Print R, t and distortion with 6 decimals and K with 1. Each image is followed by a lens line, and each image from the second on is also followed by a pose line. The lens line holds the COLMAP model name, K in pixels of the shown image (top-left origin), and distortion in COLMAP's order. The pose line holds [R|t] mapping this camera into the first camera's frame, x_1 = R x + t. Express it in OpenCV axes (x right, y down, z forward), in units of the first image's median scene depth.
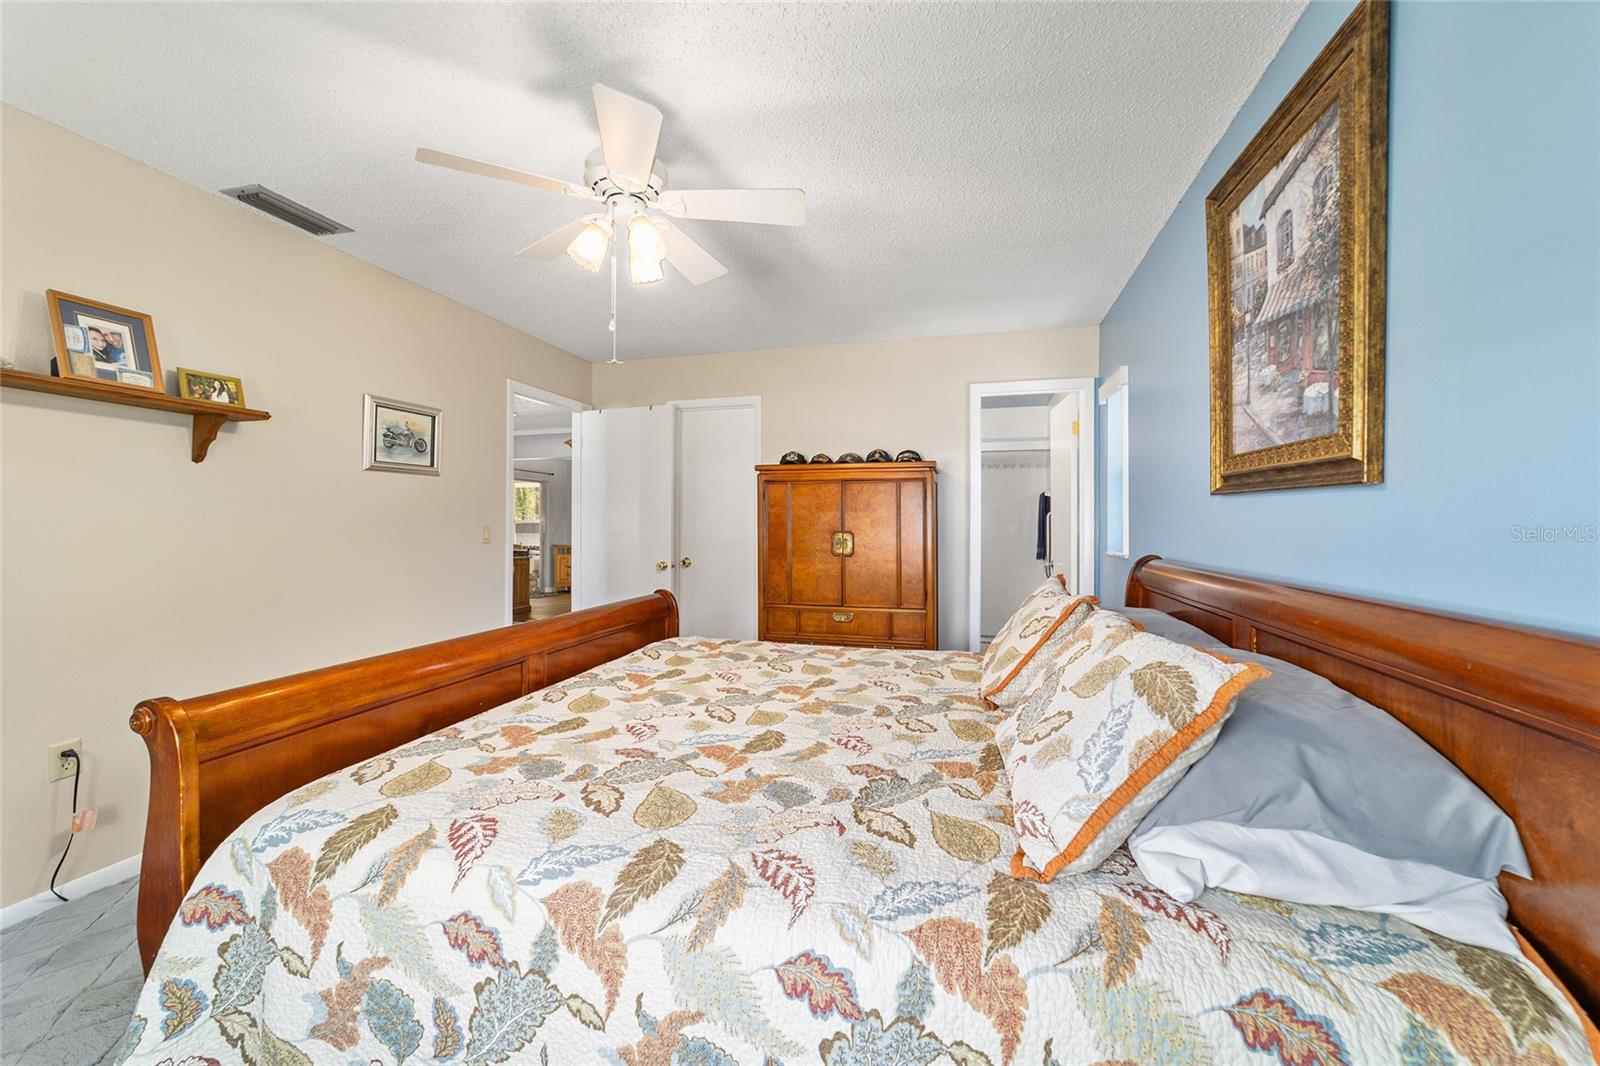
lens RADIAL K [[620.4, 0, 821.3], [0, 620.4, 524.0], [0, 0, 1]] dist [-0.024446, 0.009386]
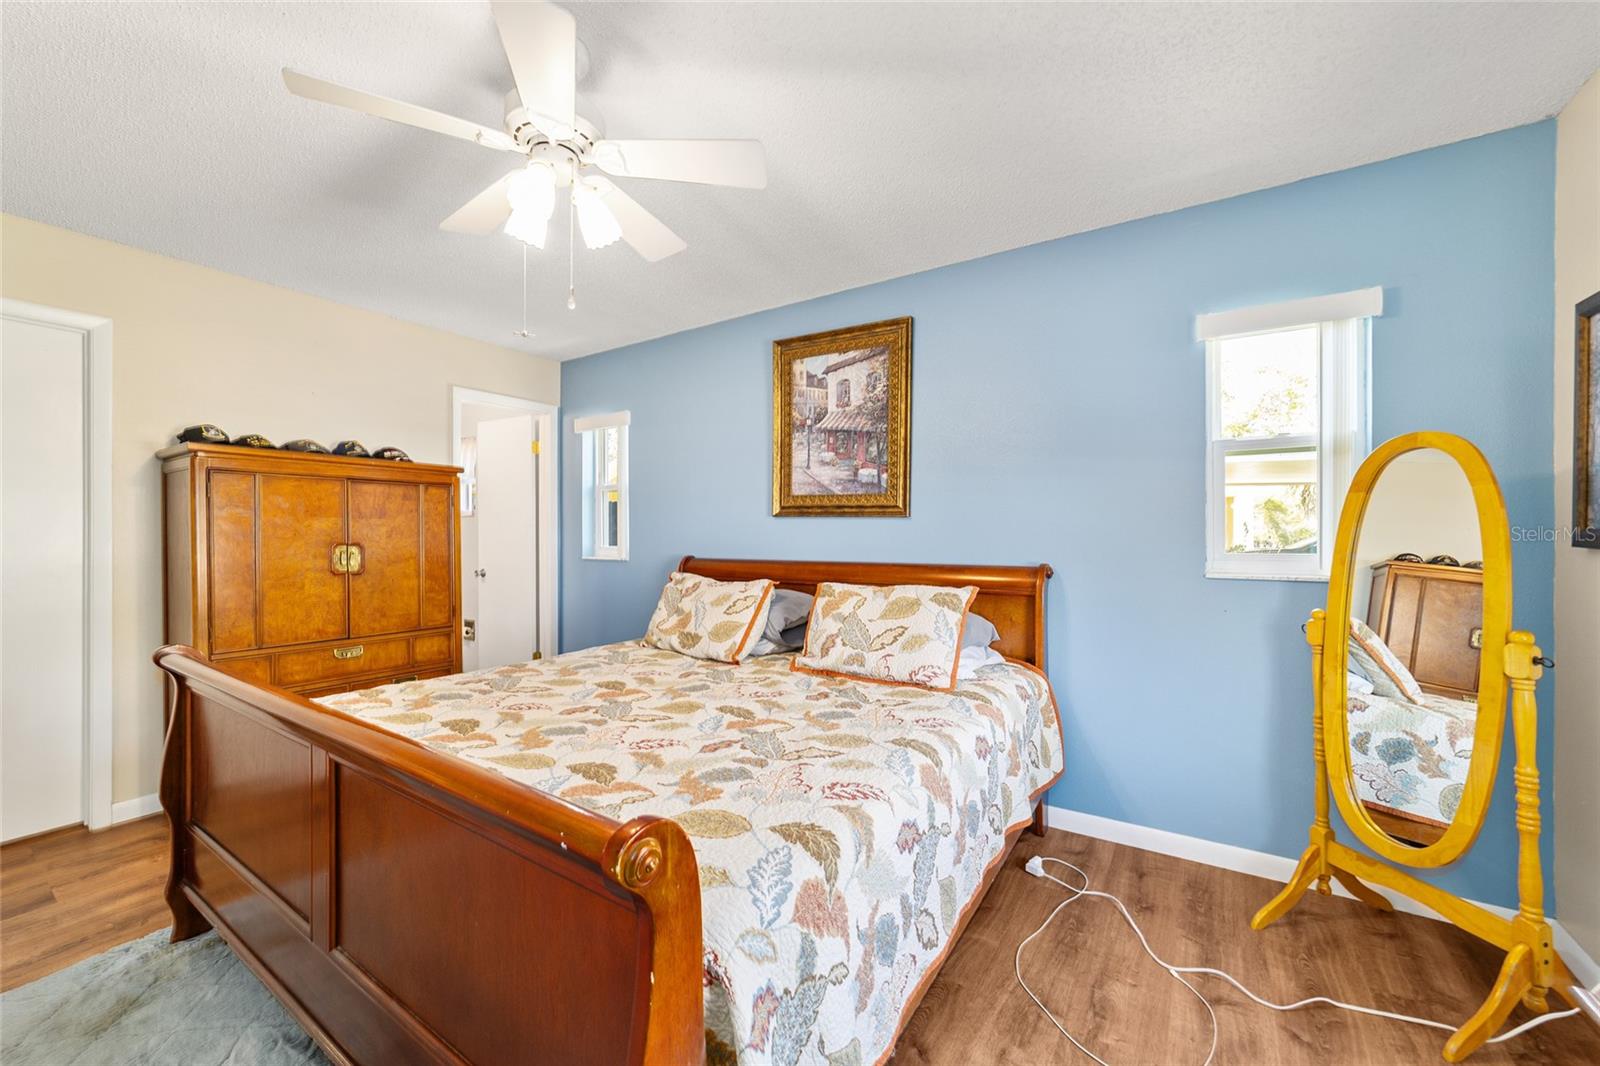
lens RADIAL K [[620.4, 0, 801.2], [0, 620.4, 532.2], [0, 0, 1]] dist [-0.024446, 0.009386]
pose [[0.316092, 0.001732, 0.948727, -1.215335], [-0.000478, 0.999998, -0.001666, -0.002782], [-0.948729, 0.000073, 0.316092, 0.489552]]
